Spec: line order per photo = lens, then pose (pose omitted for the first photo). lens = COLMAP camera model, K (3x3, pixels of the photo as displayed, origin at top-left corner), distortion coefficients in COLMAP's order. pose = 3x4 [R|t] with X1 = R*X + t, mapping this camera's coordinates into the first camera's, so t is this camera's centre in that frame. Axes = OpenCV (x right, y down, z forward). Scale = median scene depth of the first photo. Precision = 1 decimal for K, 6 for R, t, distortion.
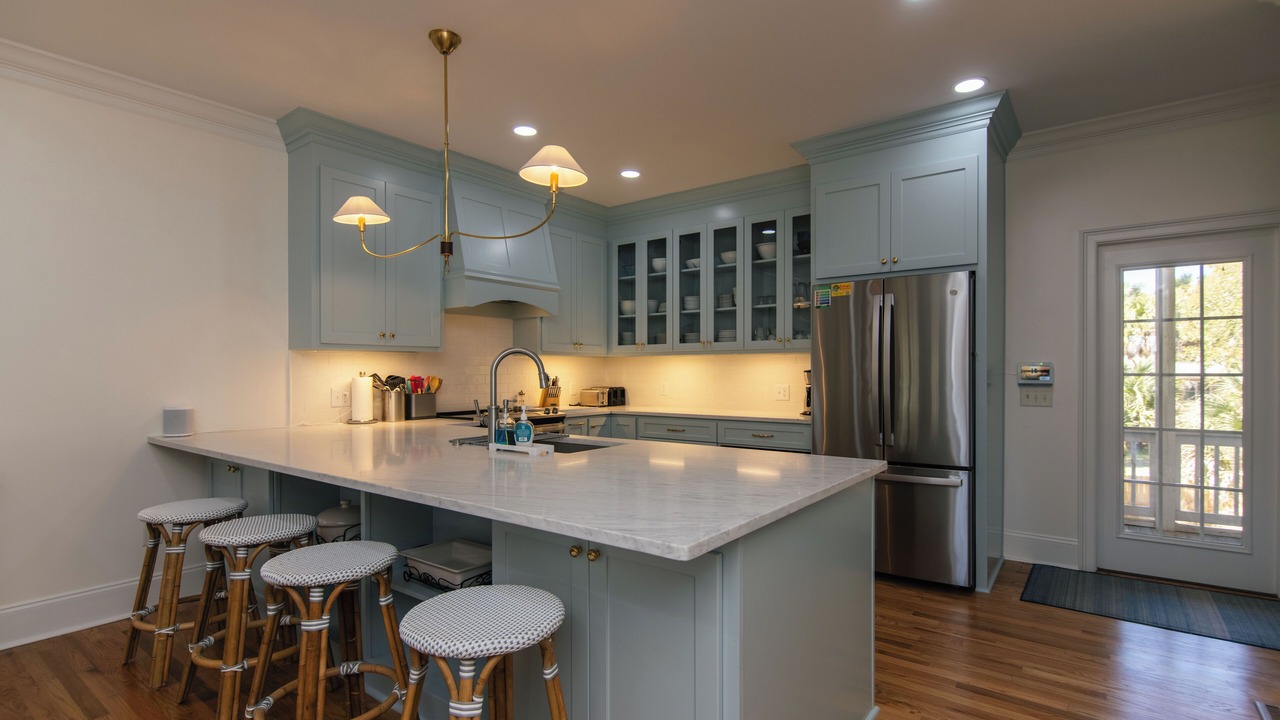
lens RADIAL K [[580.5, 0, 640.9], [0, 580.5, 361.1], [0, 0, 1]] dist [0.003182, 0.000227]
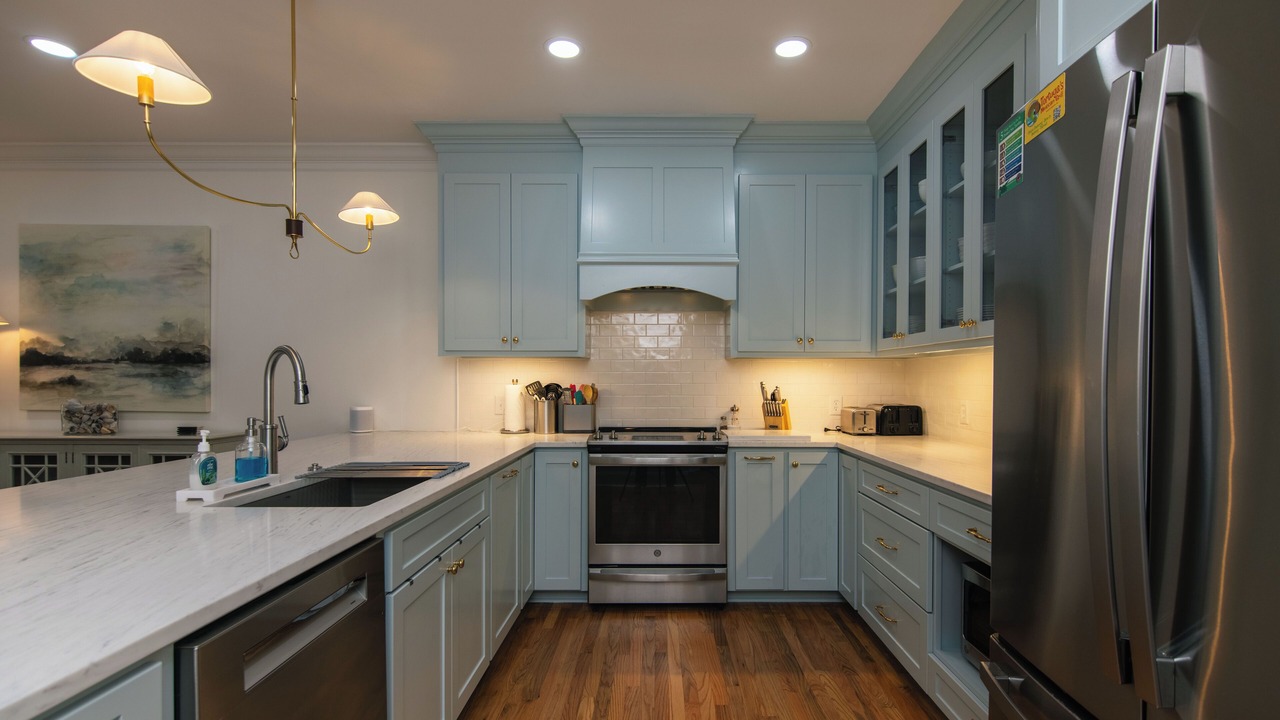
lens RADIAL K [[580.5, 0, 640.9], [0, 580.5, 361.1], [0, 0, 1]] dist [0.003182, 0.000227]
pose [[0.631239, -0.020924, -0.775306, 0.380133], [0.009466, 0.999769, -0.019275, 0.009088], [0.775531, 0.004829, 0.631291, 0.547888]]
